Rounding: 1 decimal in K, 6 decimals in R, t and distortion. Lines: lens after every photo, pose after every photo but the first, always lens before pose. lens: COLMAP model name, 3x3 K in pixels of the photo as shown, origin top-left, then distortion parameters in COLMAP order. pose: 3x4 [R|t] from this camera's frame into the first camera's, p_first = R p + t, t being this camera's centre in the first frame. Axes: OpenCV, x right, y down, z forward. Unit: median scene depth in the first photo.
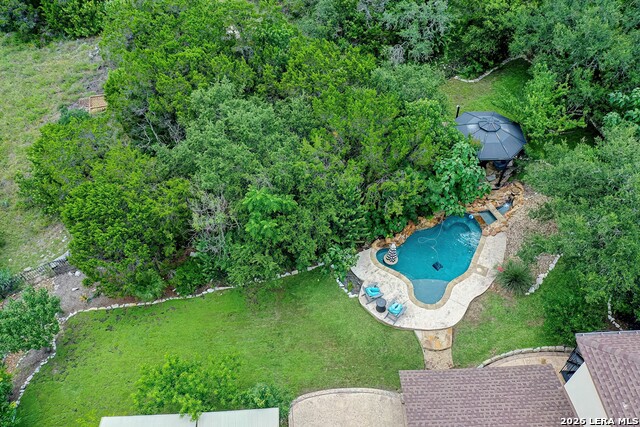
lens RADIAL K [[523.8, 0, 316.4], [0, 523.8, 217.1], [0, 0, 1]] dist [-0.006719, 0.000883]
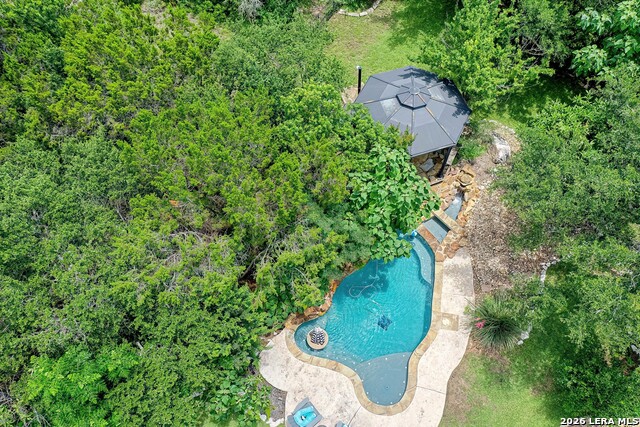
lens RADIAL K [[523.8, 0, 325.0], [0, 523.8, 213.2], [0, 0, 1]] dist [-0.006719, 0.000883]
pose [[0.951561, -0.262563, 0.159976, 0.089182], [0.229791, 0.953024, 0.197333, -0.201677], [-0.204274, -0.151013, 0.967196, 0.394815]]
